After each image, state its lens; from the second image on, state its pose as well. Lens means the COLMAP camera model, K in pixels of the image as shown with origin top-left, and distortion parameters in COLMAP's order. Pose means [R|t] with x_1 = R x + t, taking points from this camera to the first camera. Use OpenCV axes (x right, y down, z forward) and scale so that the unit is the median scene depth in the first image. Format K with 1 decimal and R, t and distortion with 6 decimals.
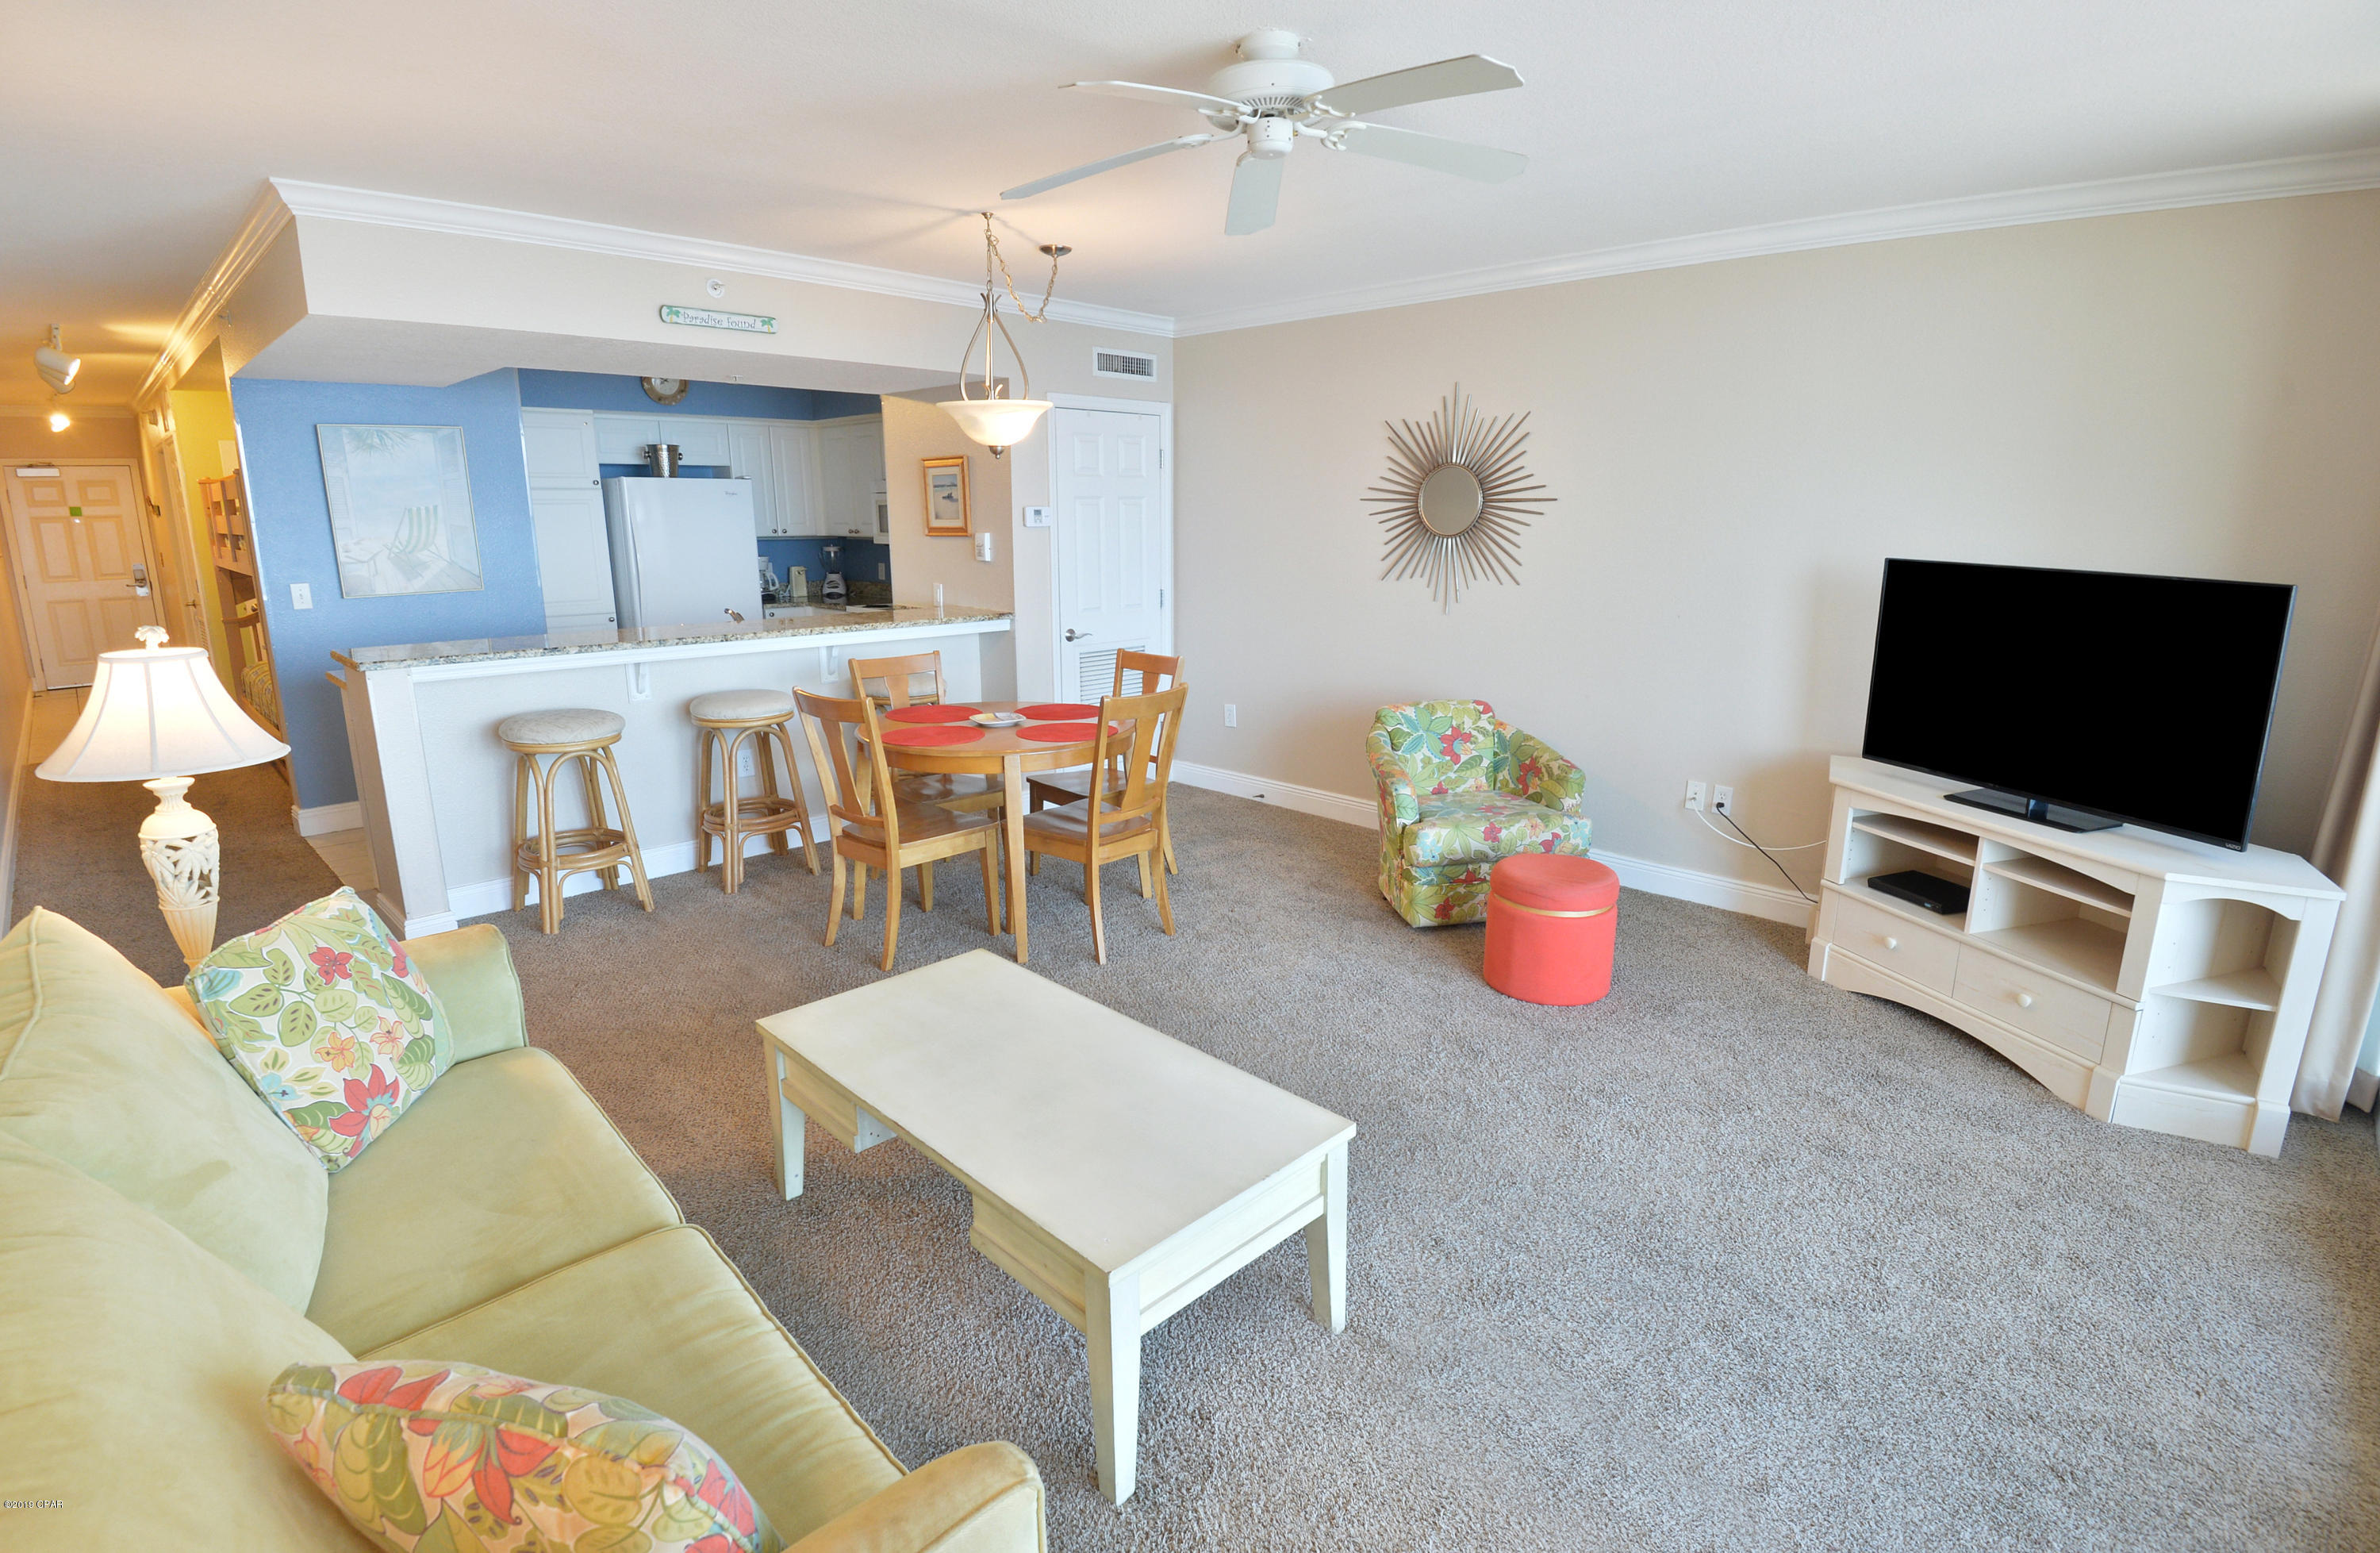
lens RADIAL K [[1080.5, 0, 1190.0], [0, 1080.5, 776.5], [0, 0, 1]] dist [-0.057124, 0.000159]
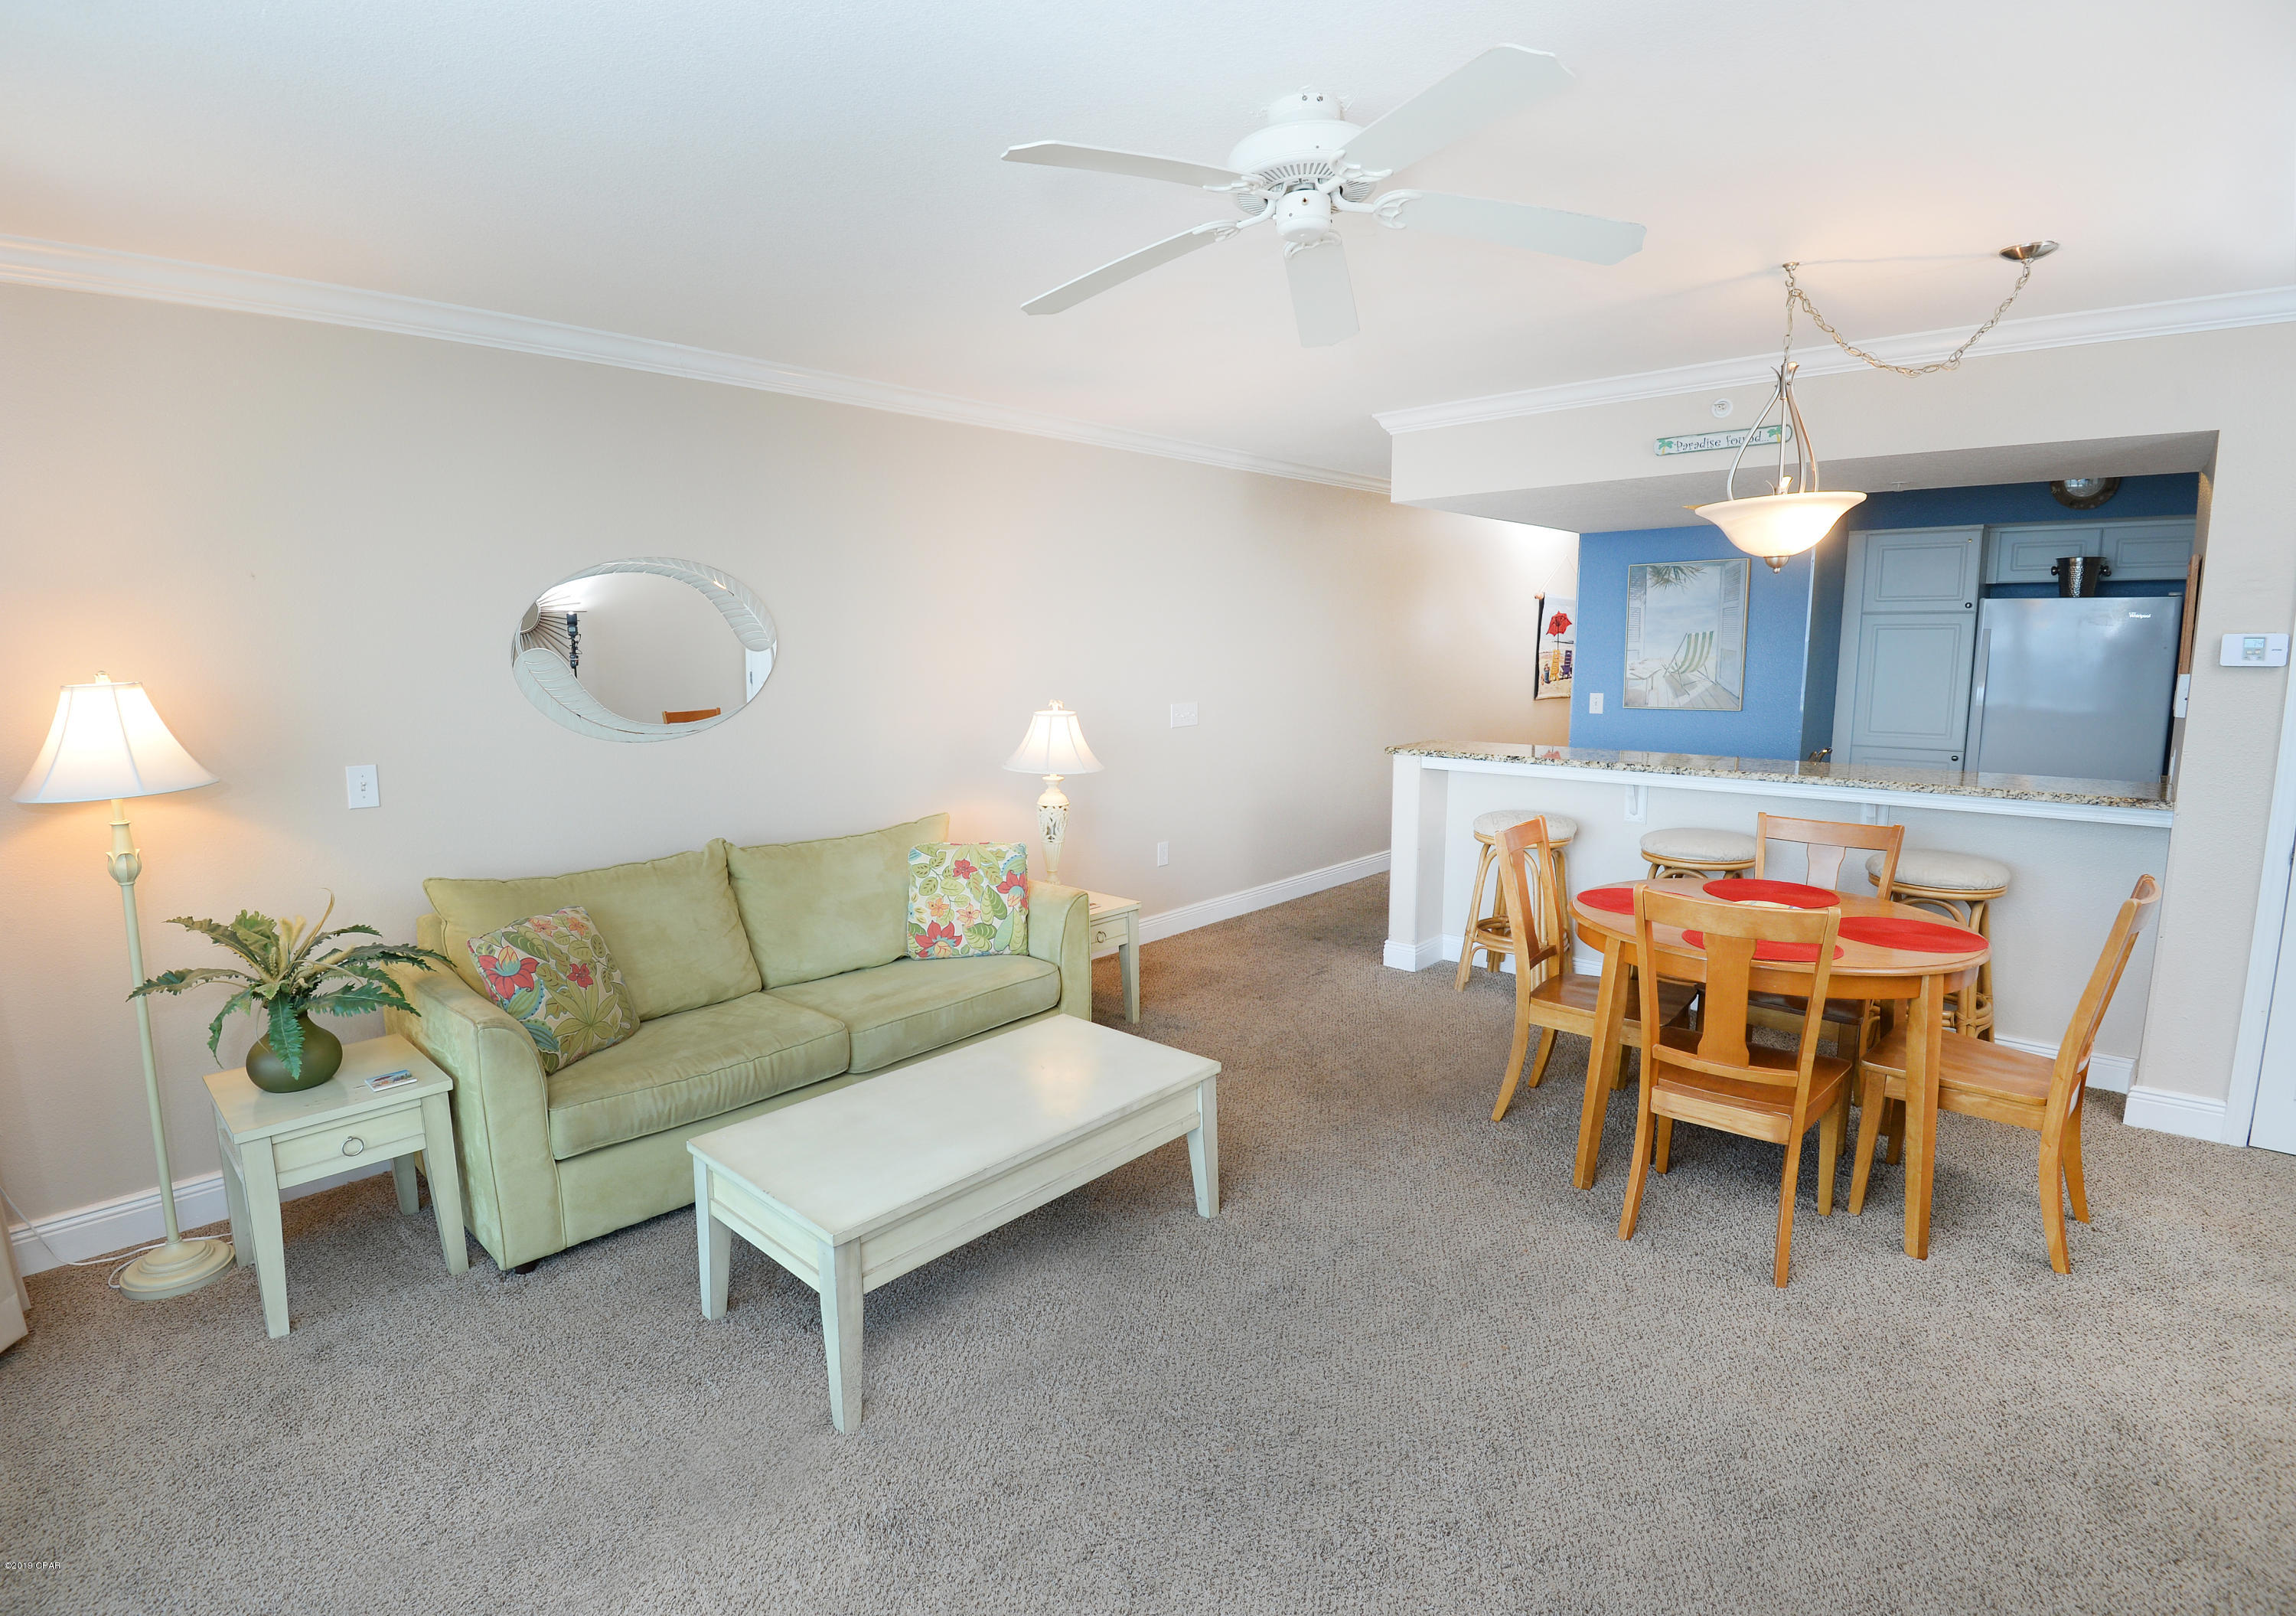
lens RADIAL K [[1124.9, 0, 1148.0], [0, 1124.9, 808.0], [0, 0, 1]] dist [-0.056843, -0.000546]
pose [[0.047791, 0.135146, -0.989672, 0.576567], [-0.223809, 0.967061, 0.121250, -0.120565], [0.973460, 0.215703, 0.076464, 0.510686]]
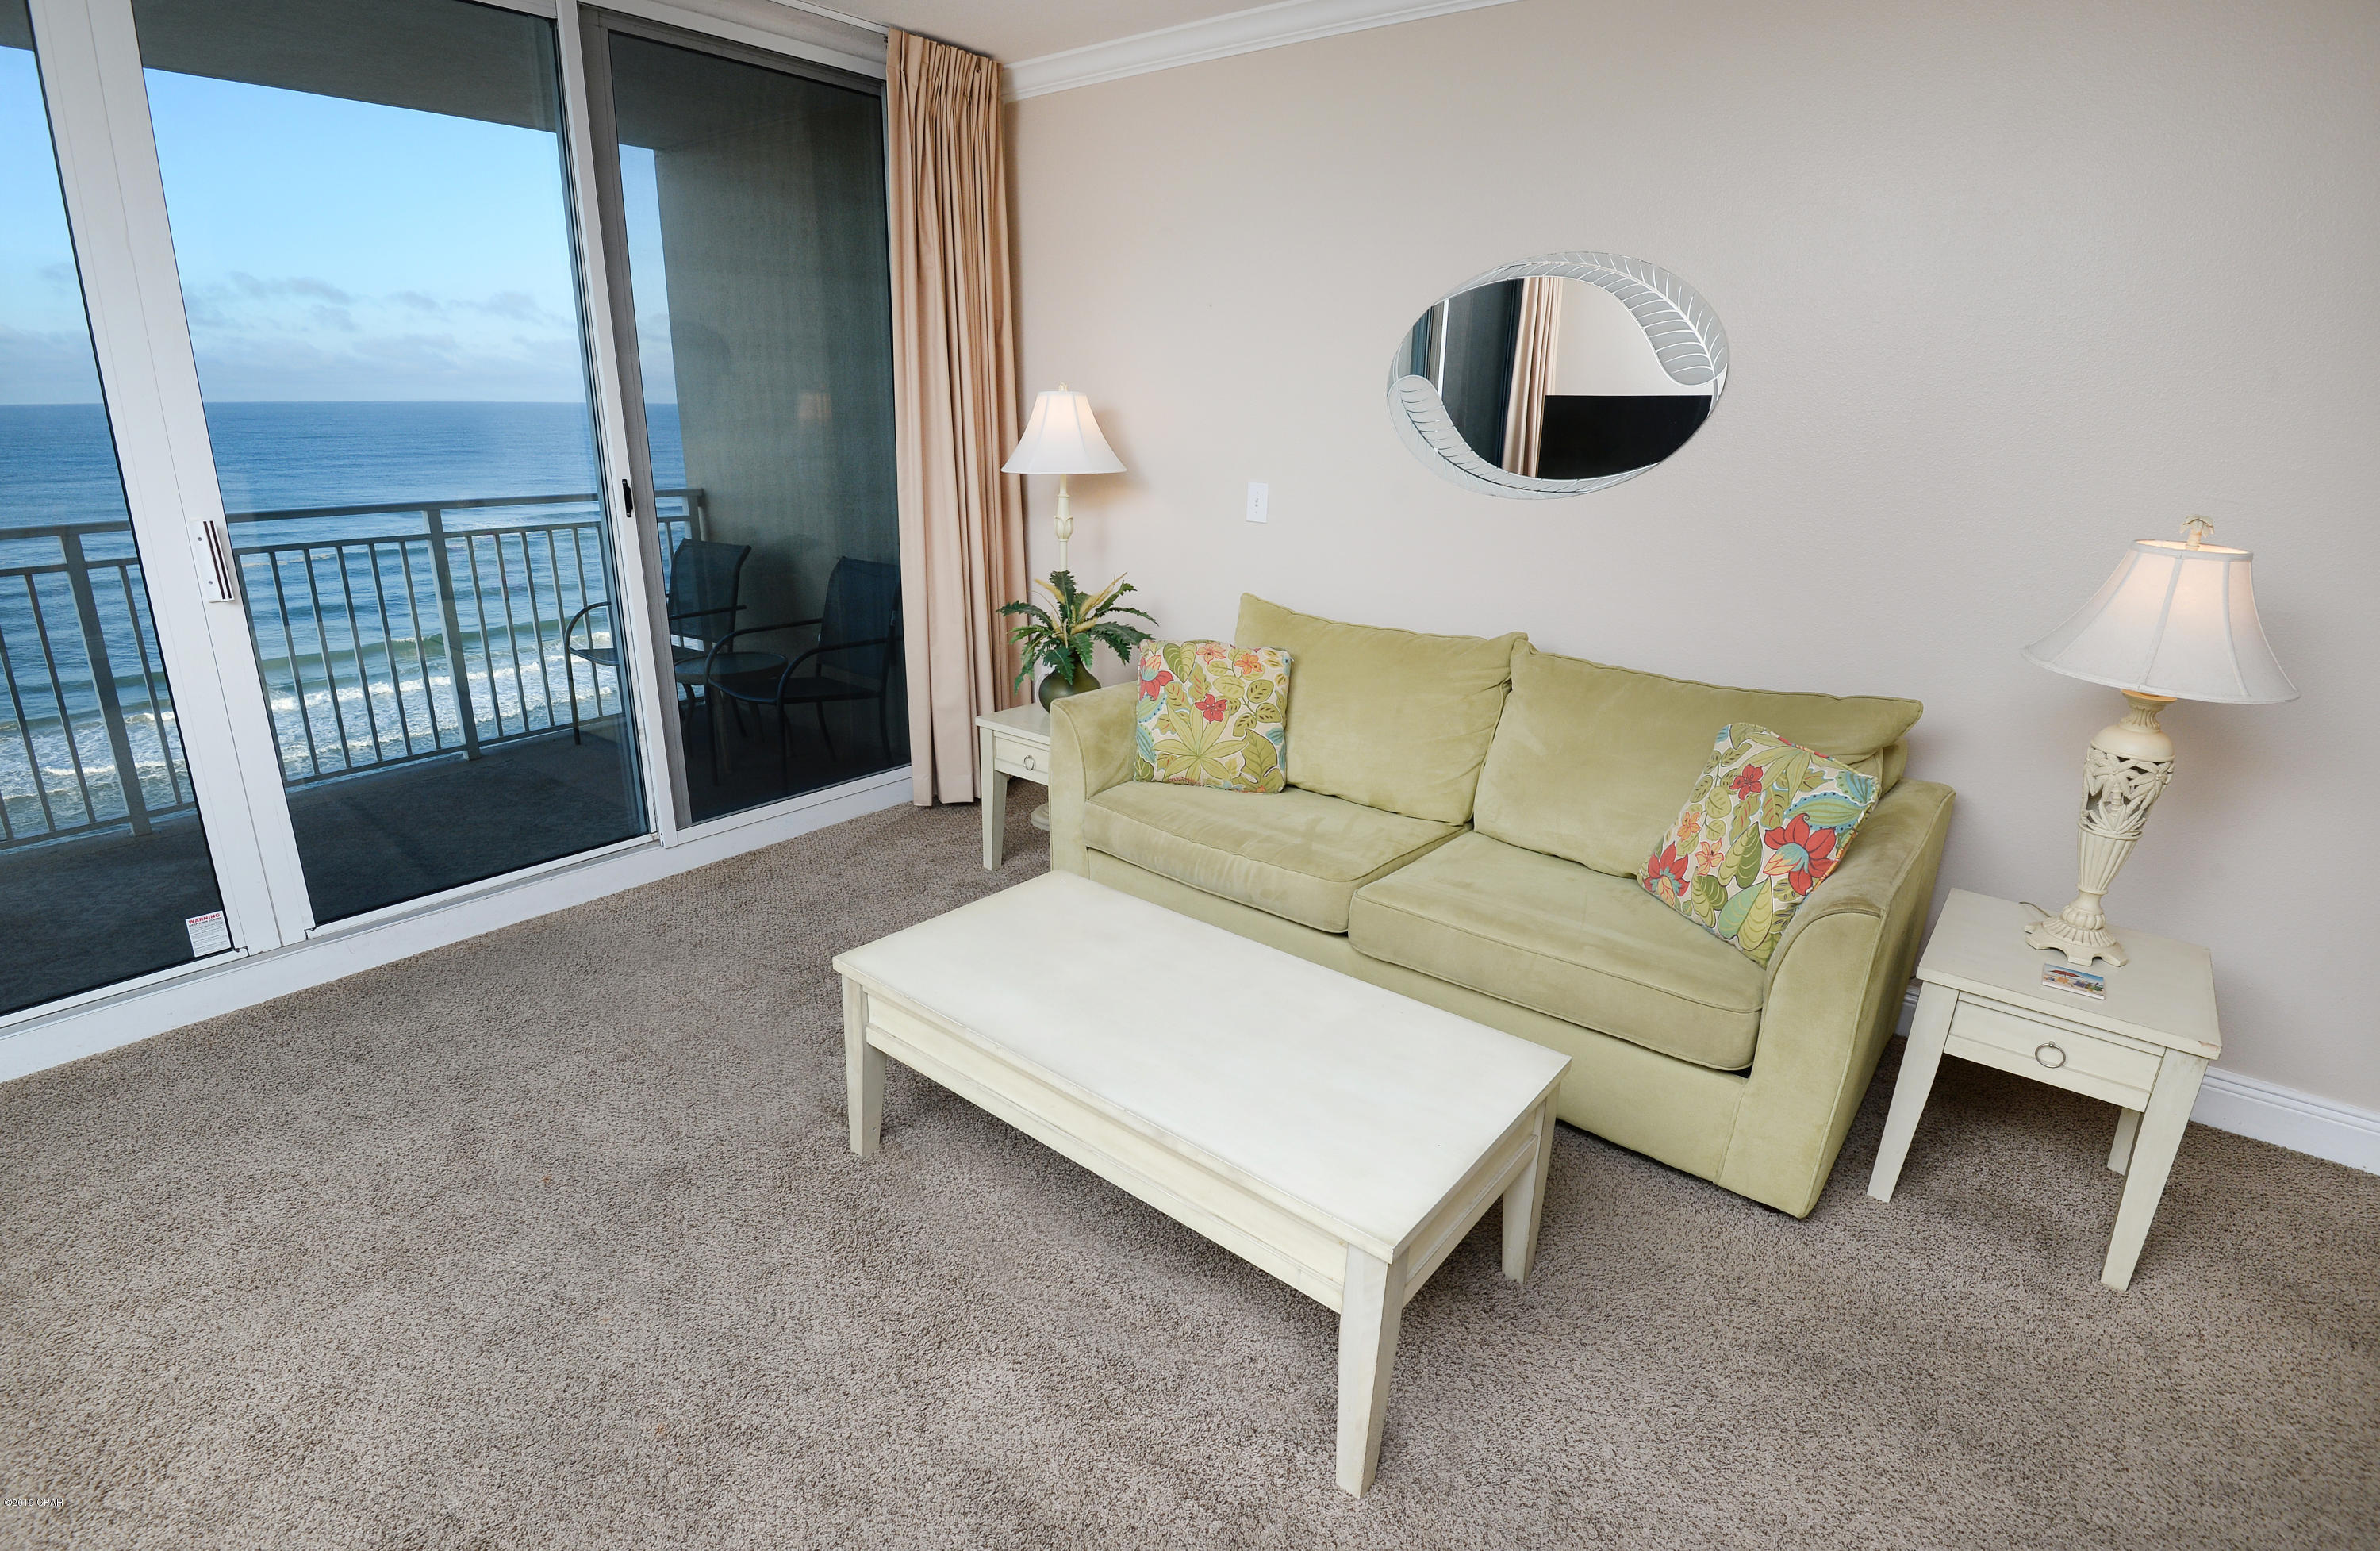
lens RADIAL K [[1153.8, 0, 1190.0], [0, 1153.8, 775.5], [0, 0, 1]] dist [-0.020209, -0.000865]
pose [[-0.993424, 0.000345, -0.114496, -0.035404], [-0.059054, 0.855176, 0.514963, -0.192504], [0.098092, 0.518338, -0.849531, 0.885597]]
